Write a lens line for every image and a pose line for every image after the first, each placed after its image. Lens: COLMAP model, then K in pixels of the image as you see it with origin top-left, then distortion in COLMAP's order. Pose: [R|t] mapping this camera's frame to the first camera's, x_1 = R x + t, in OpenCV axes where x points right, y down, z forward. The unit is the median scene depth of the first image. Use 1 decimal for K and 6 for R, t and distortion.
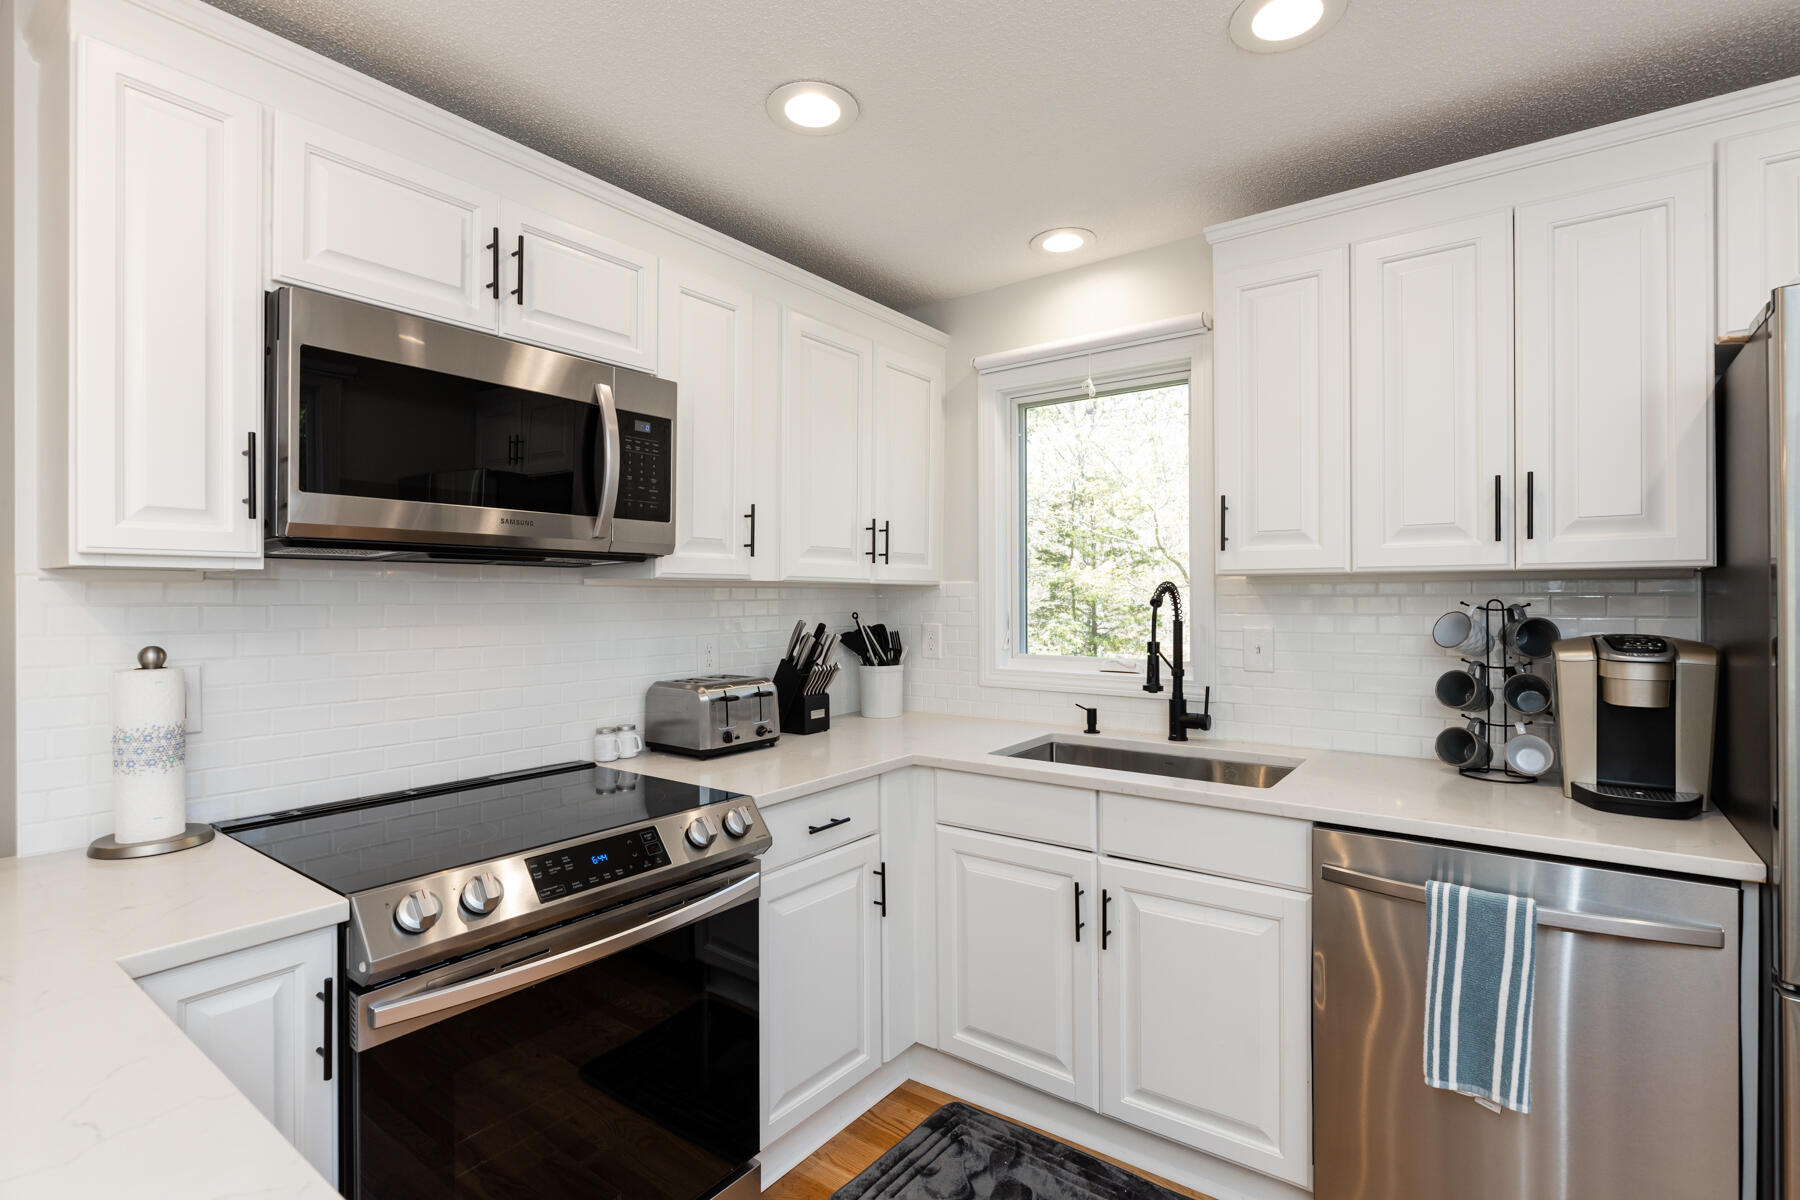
lens RADIAL K [[857.5, 0, 845.3], [0, 857.5, 595.0], [0, 0, 1]] dist [-0.000566, -0.000202]
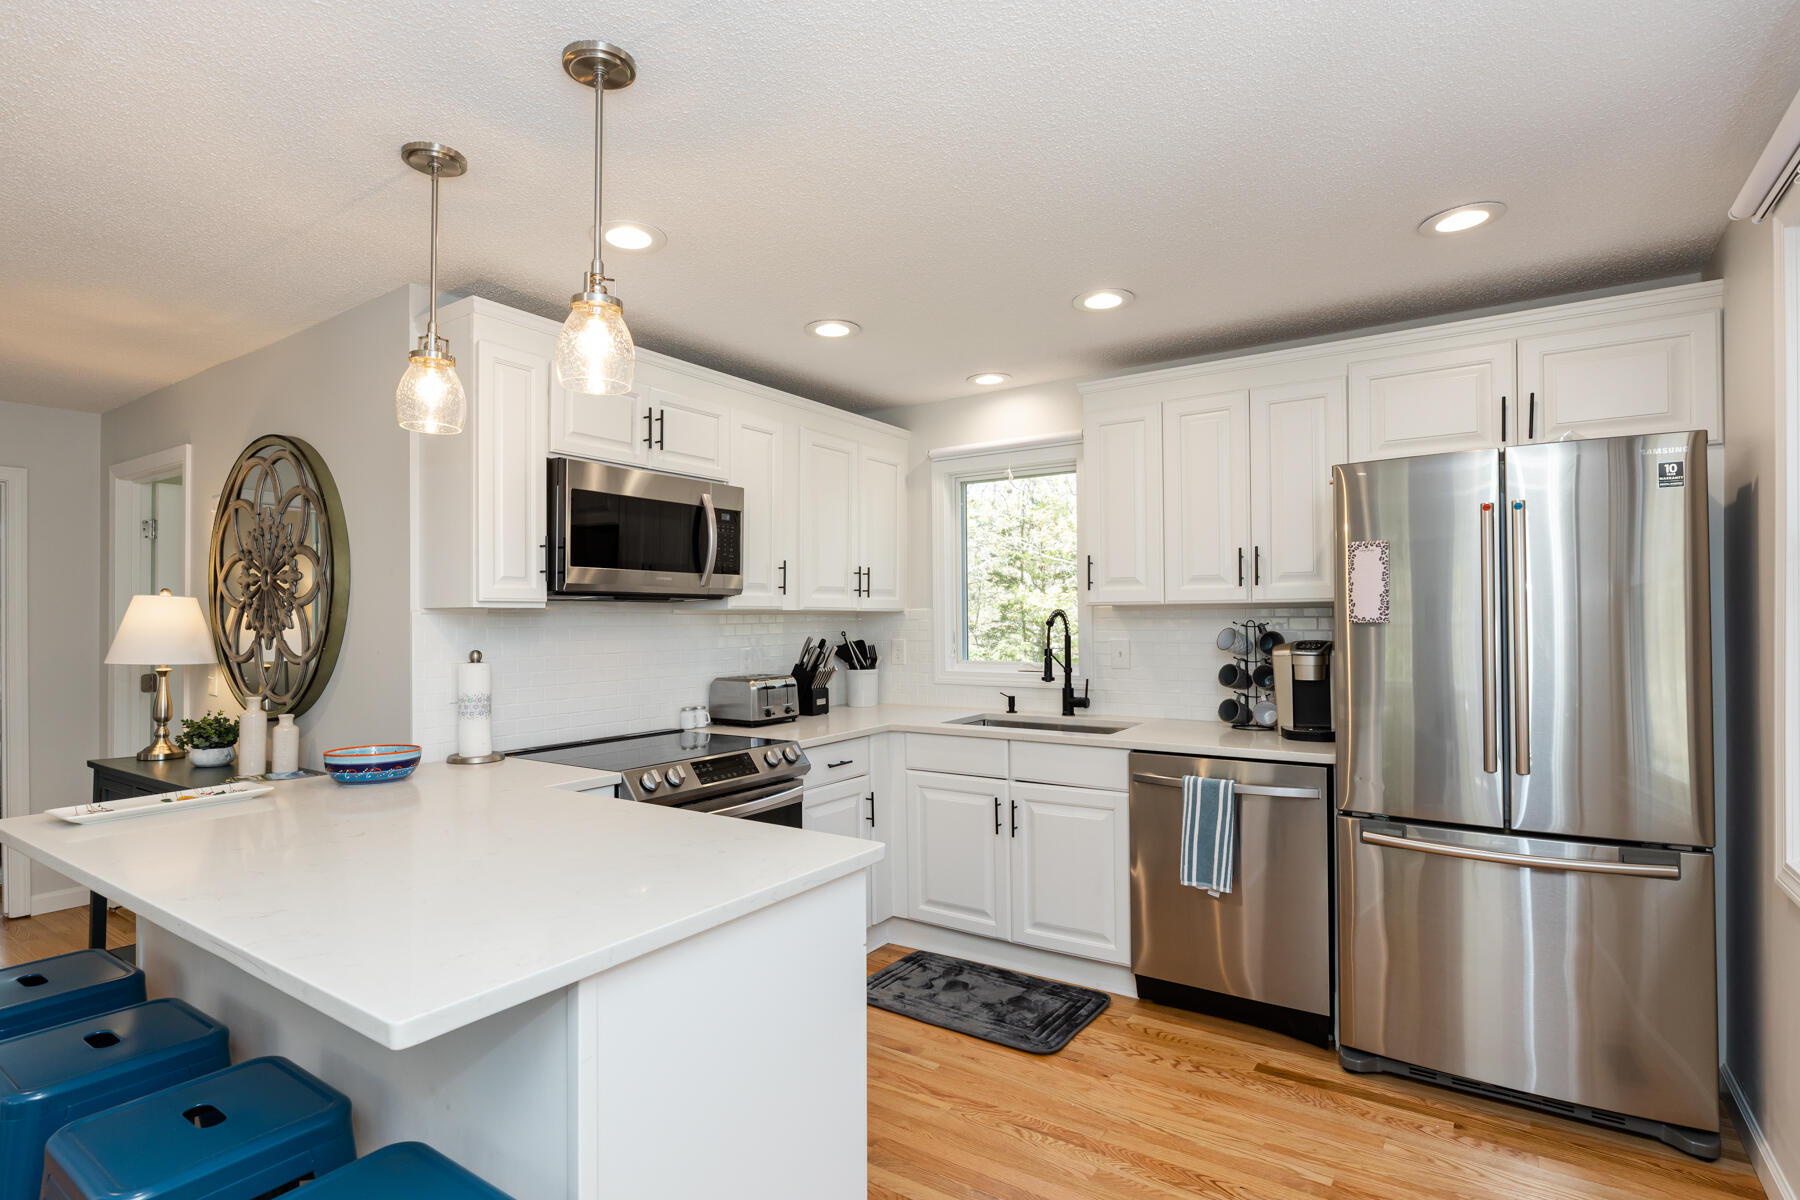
lens RADIAL K [[927.0, 0, 756.5], [0, 927.0, 609.9], [0, 0, 1]] dist [-0.000367, -0.000606]
pose [[0.999504, -0.005523, -0.030992, -0.116533], [0.005296, 0.999959, -0.007410, -0.005631], [0.031031, 0.007242, 0.999492, -0.713545]]
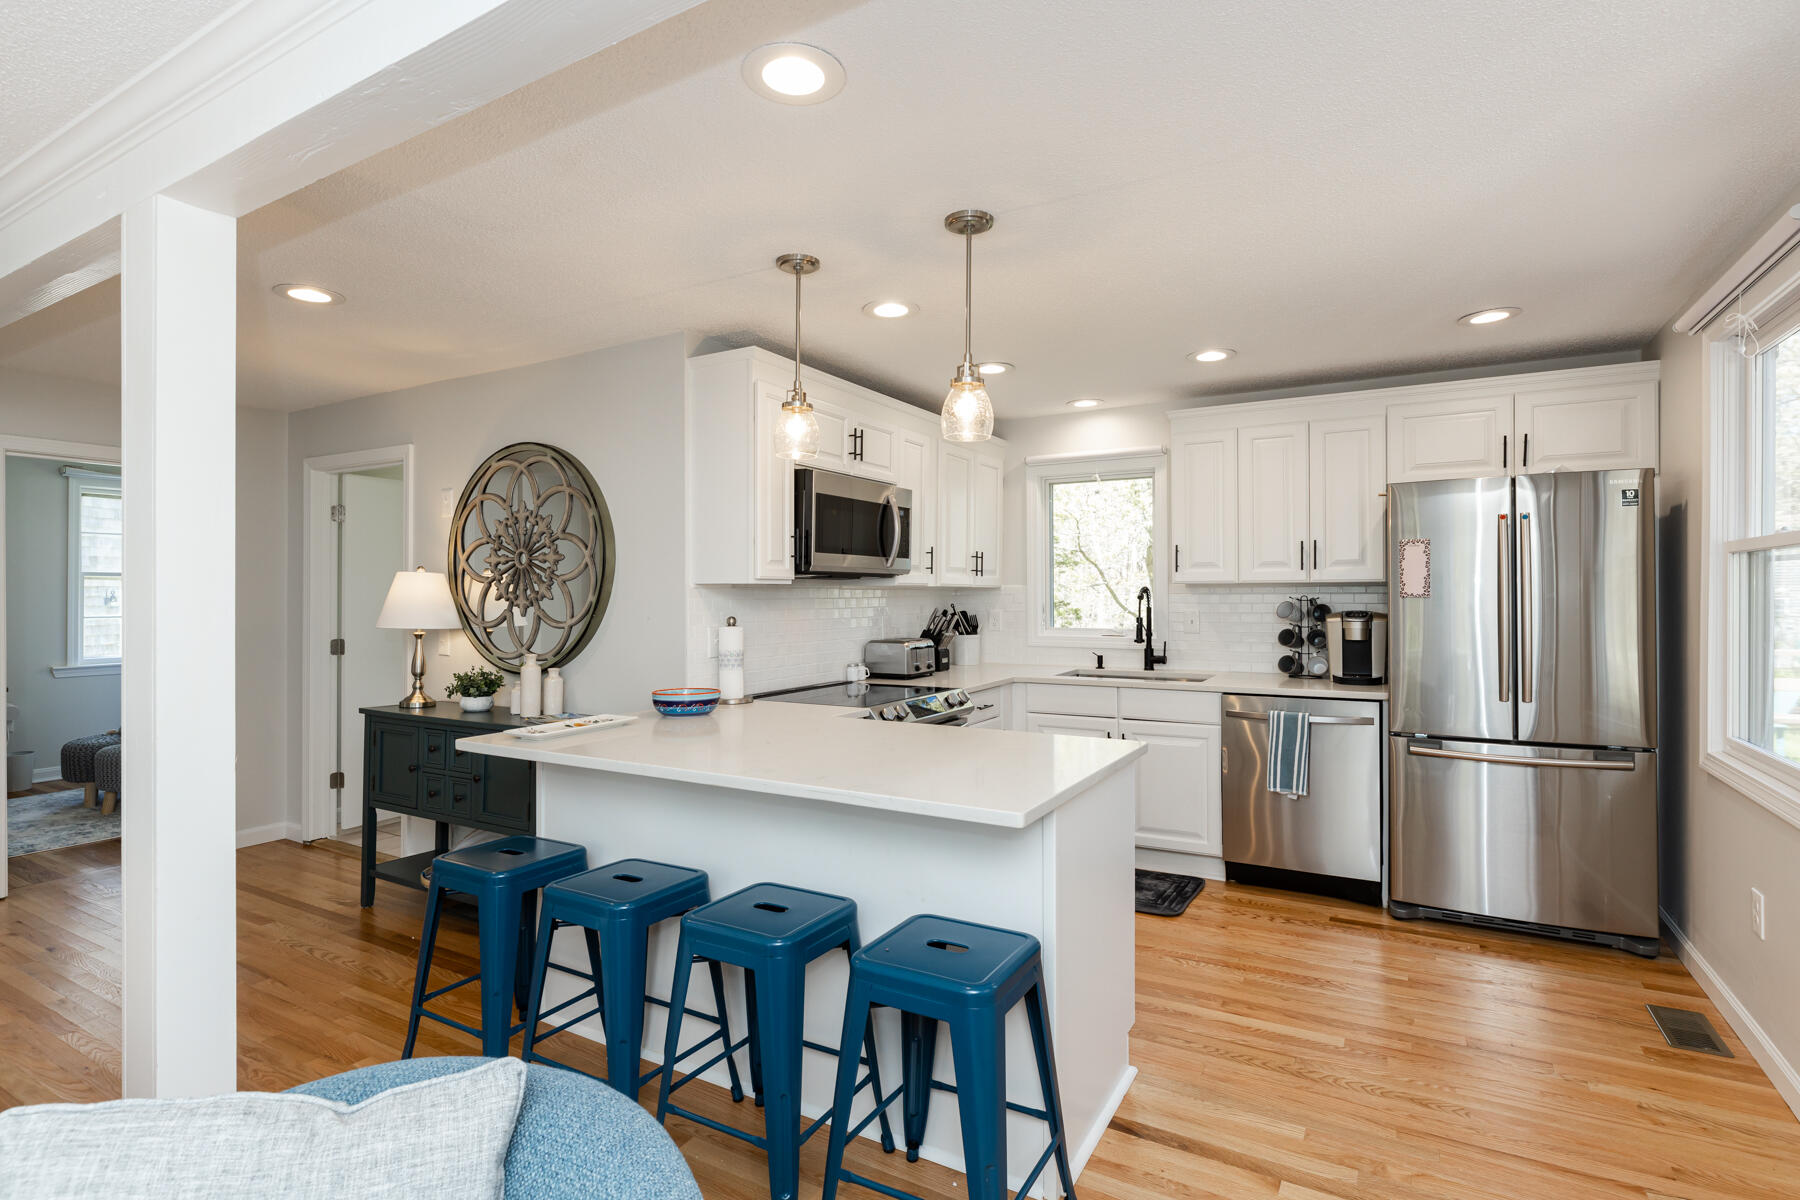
lens RADIAL K [[910.4, 0, 736.6], [0, 910.4, 589.2], [0, 0, 1]] dist [-0.000617, -0.000271]
pose [[0.999737, -0.001303, 0.022875, -0.645730], [0.001360, 0.999996, -0.002495, -0.006253], [-0.022872, 0.002526, 0.999735, -1.123881]]
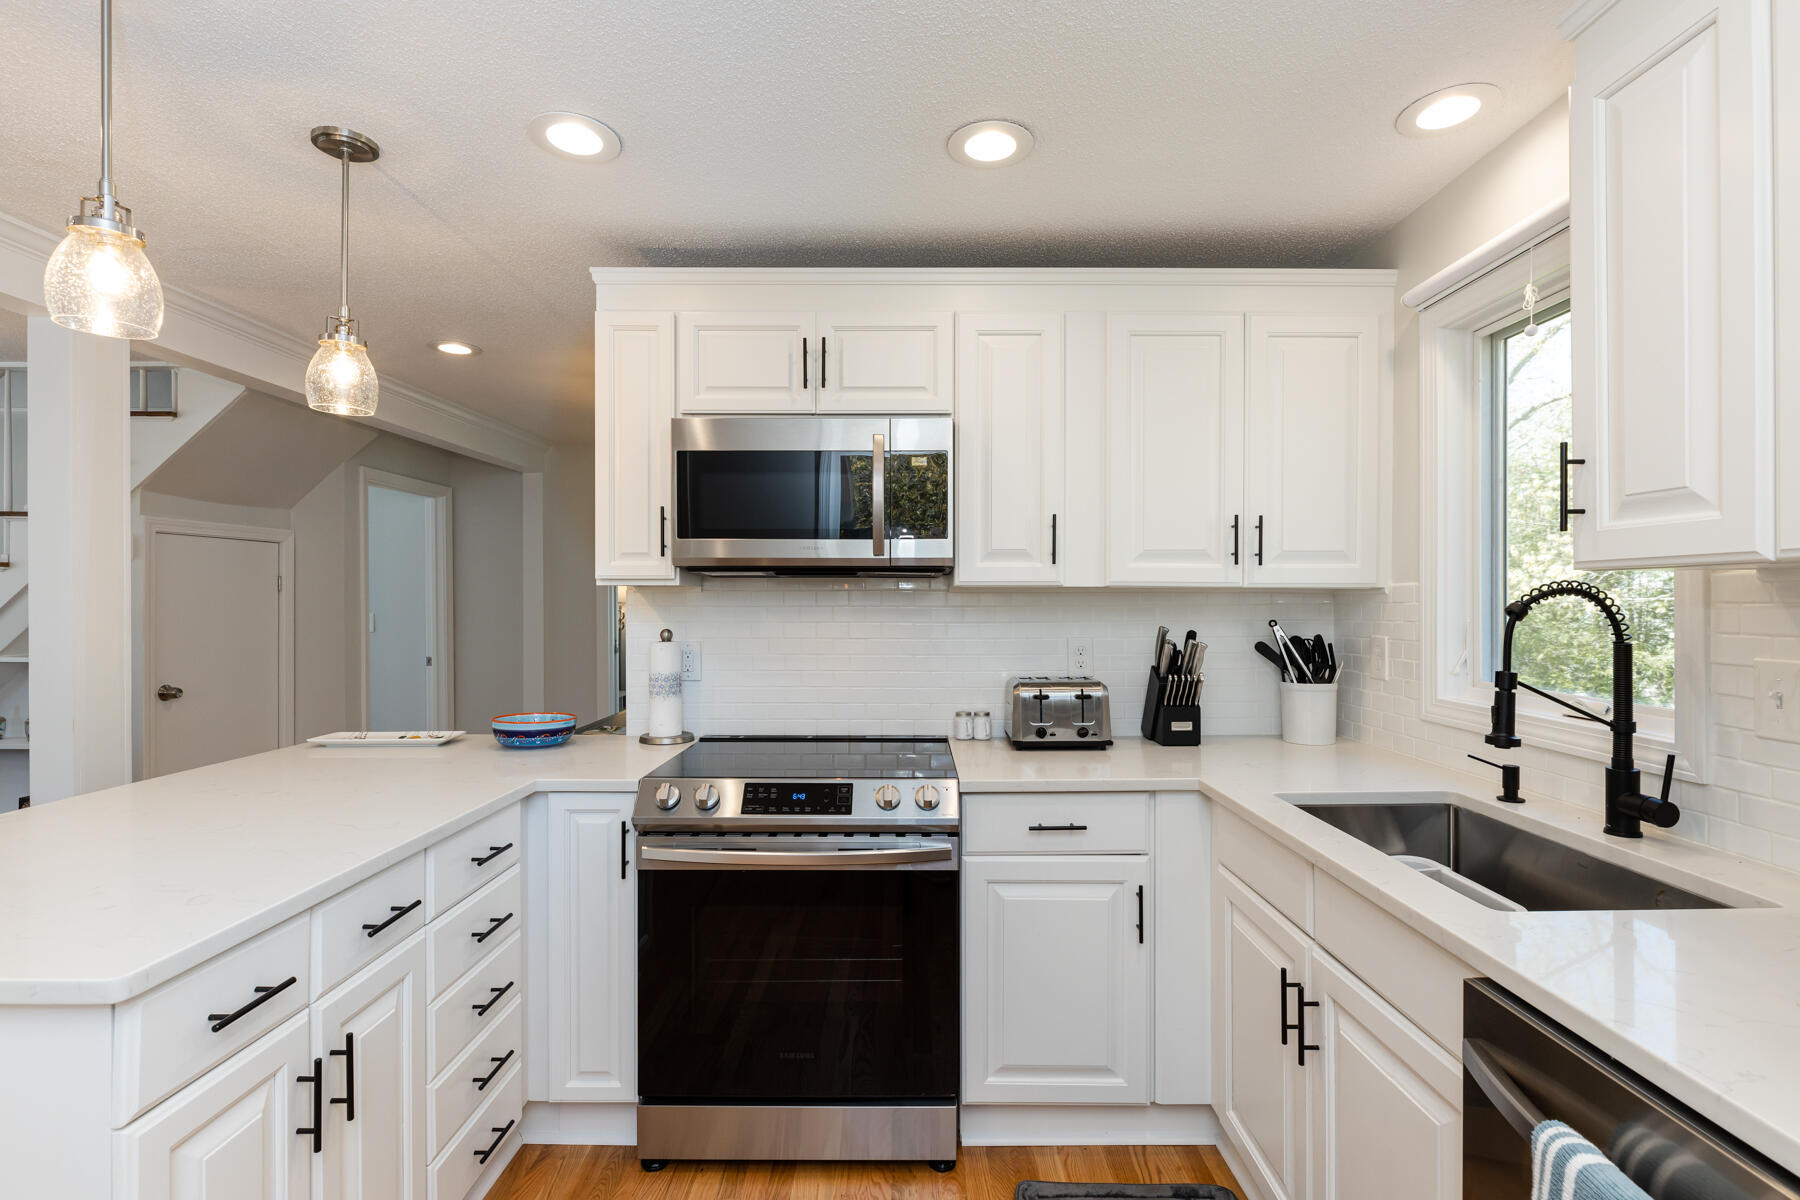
lens RADIAL K [[809.6, 0, 863.8], [0, 809.6, 601.2], [0, 0, 1]] dist [0.000736, 0.000206]
pose [[0.605769, 0.002842, -0.795636, 0.589886], [0.000934, 0.999990, 0.004283, -0.003734], [0.795640, -0.003338, 0.605760, 0.231703]]
